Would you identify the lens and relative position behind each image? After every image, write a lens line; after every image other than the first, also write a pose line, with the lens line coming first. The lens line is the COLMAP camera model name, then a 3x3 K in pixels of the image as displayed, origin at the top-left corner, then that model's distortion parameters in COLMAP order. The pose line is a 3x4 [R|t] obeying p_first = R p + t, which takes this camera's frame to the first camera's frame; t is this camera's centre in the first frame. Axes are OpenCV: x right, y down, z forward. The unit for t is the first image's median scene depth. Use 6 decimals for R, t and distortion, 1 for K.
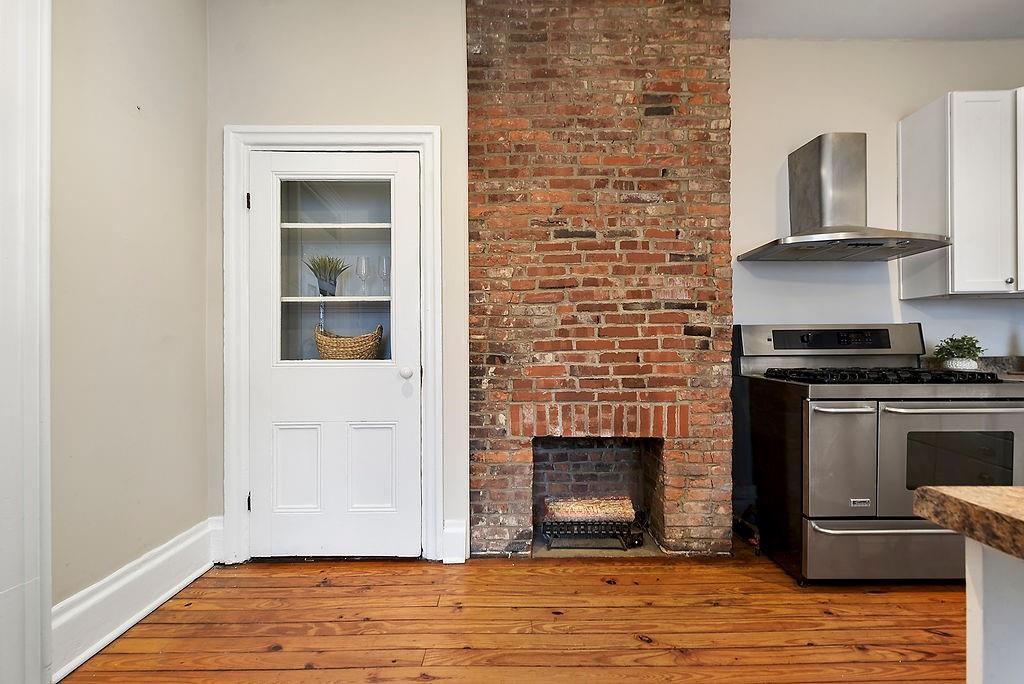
lens RADIAL K [[419.9, 0, 508.9], [0, 419.9, 346.2], [0, 0, 1]] dist [0.009194, -0.000314]
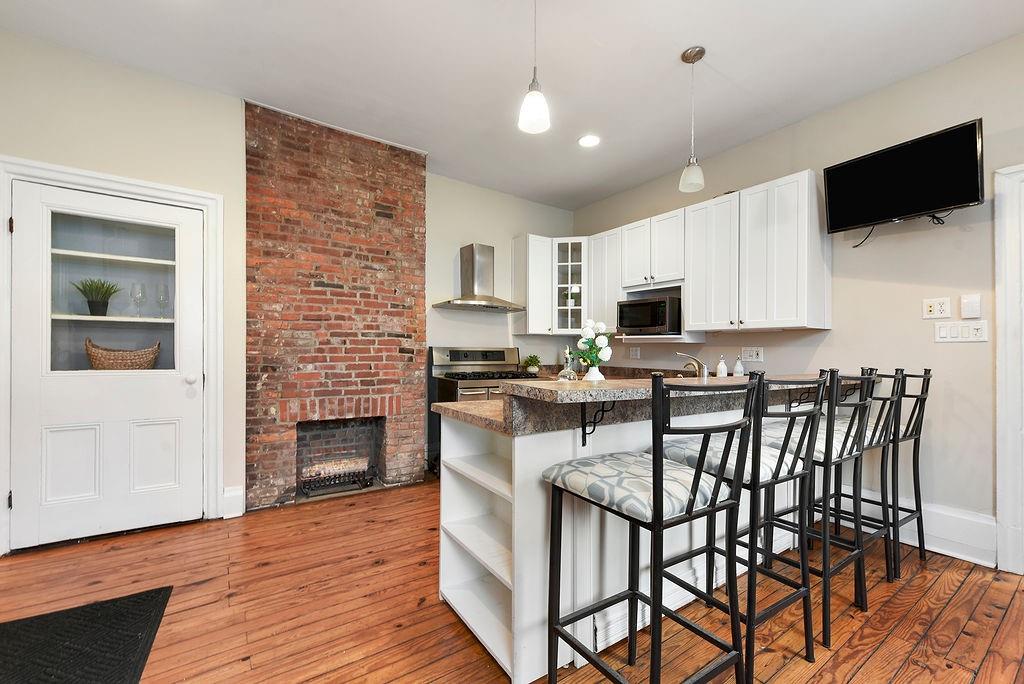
lens RADIAL K [[419.9, 0, 501.9], [0, 419.9, 359.6], [0, 0, 1]] dist [0.009194, -0.000314]
pose [[0.836815, 0.004433, 0.547468, -0.149166], [-0.012840, 0.999851, 0.011530, -0.024933], [-0.547335, -0.016678, 0.836747, -0.606758]]
